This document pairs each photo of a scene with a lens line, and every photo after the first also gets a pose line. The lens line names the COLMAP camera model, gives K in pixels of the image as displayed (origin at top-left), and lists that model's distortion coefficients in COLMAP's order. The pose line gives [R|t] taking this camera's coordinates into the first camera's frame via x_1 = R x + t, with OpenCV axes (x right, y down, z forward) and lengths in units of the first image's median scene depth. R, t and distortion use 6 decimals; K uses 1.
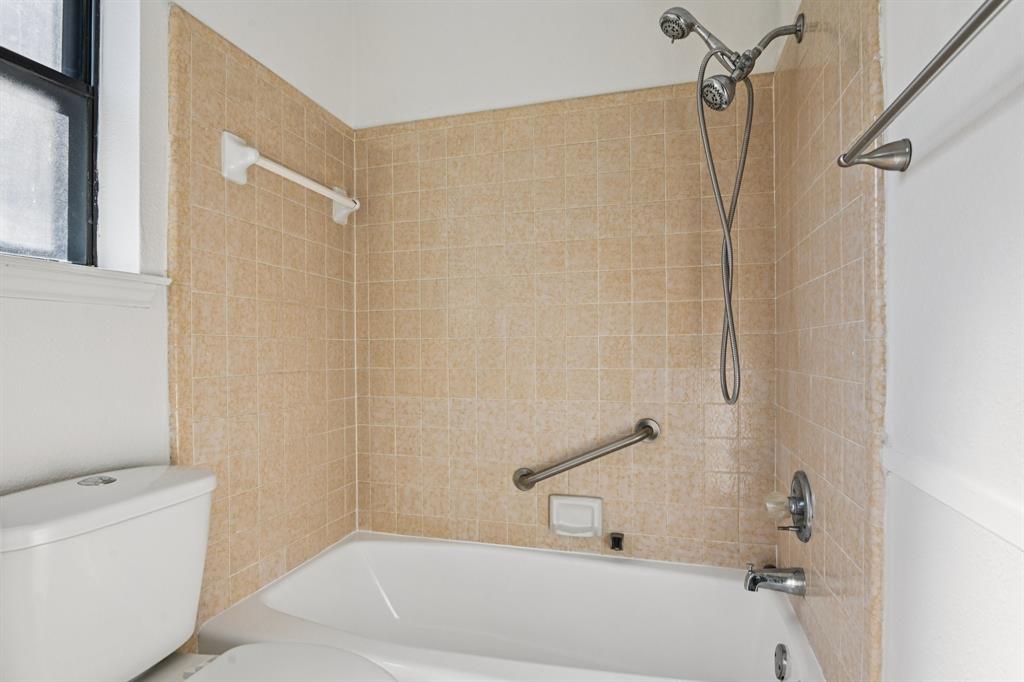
lens RADIAL K [[517.1, 0, 516.3], [0, 517.1, 348.0], [0, 0, 1]] dist [-0.005218, -0.007789]
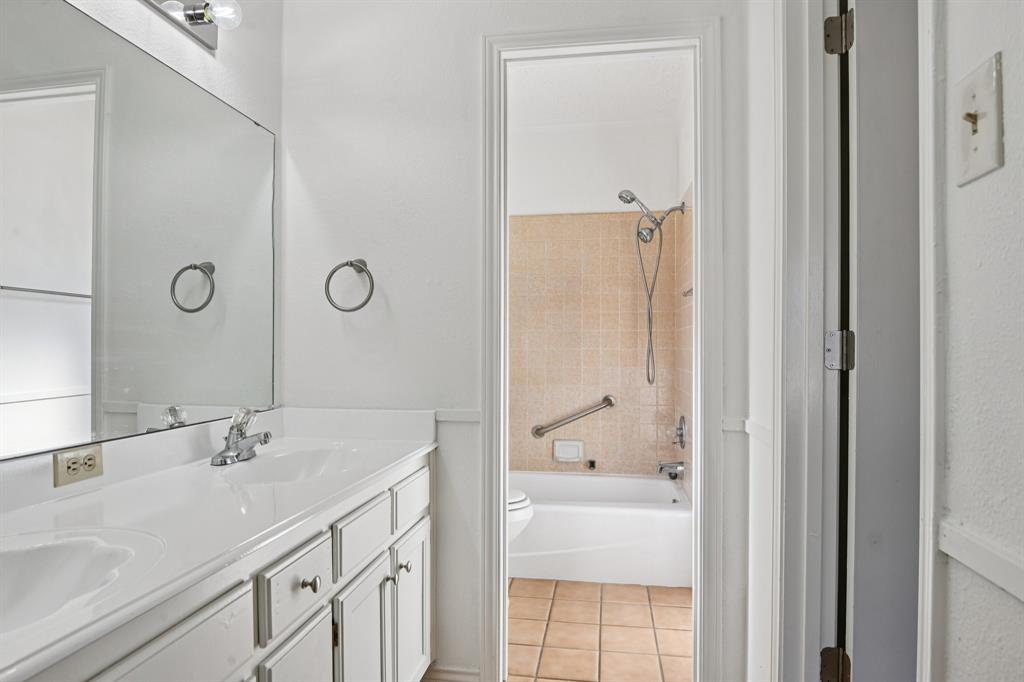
lens RADIAL K [[583.6, 0, 512.8], [0, 583.6, 351.2], [0, 0, 1]] dist [-0.001655, -0.017833]
pose [[0.993004, 0.002844, 0.118047, -0.318243], [-0.003756, 0.999965, 0.007512, -0.031282], [-0.118022, -0.007903, 0.992980, -0.977129]]
